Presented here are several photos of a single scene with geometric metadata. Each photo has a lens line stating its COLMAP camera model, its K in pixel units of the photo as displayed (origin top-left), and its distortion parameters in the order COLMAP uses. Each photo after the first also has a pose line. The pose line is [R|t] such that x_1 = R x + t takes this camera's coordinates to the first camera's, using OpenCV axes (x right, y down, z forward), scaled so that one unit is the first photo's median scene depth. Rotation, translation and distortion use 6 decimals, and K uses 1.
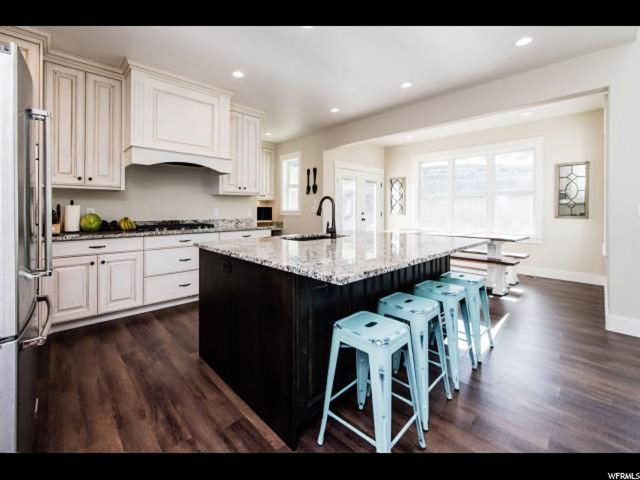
lens RADIAL K [[268.4, 0, 293.0], [0, 268.4, 209.3], [0, 0, 1]] dist [-0.000266, -0.000084]
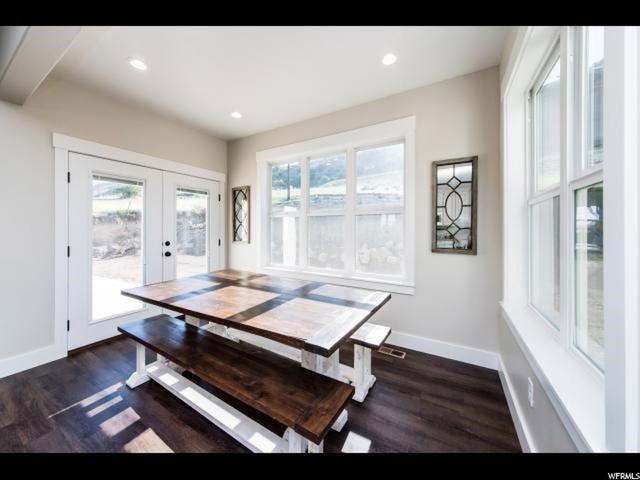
lens RADIAL K [[231.6, 0, 321.1], [0, 231.6, 234.3], [0, 0, 1]] dist [-0.000427, 0.000208]
pose [[0.948178, -0.011890, 0.317517, 0.763413], [0.005864, 0.999784, 0.019925, -0.023066], [-0.317686, -0.017031, 0.948043, 0.772263]]
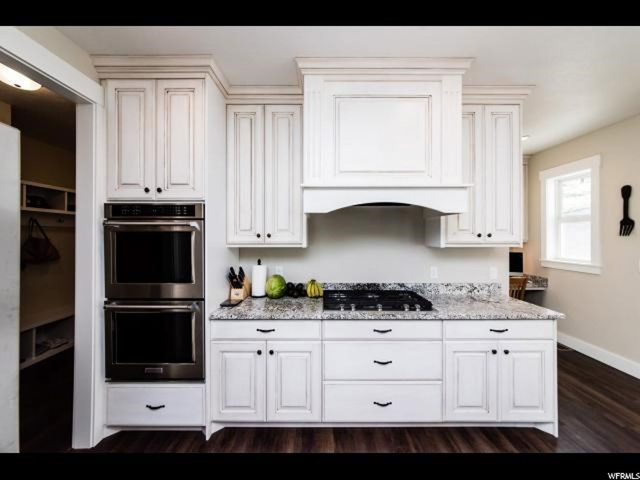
lens RADIAL K [[231.6, 0, 321.1], [0, 231.6, 234.3], [0, 0, 1]] dist [-0.000427, 0.000208]
pose [[0.753520, -0.007593, -0.657381, -0.149031], [0.000874, 0.999944, -0.010548, -0.089811], [0.657424, 0.007374, 0.753484, 0.477701]]
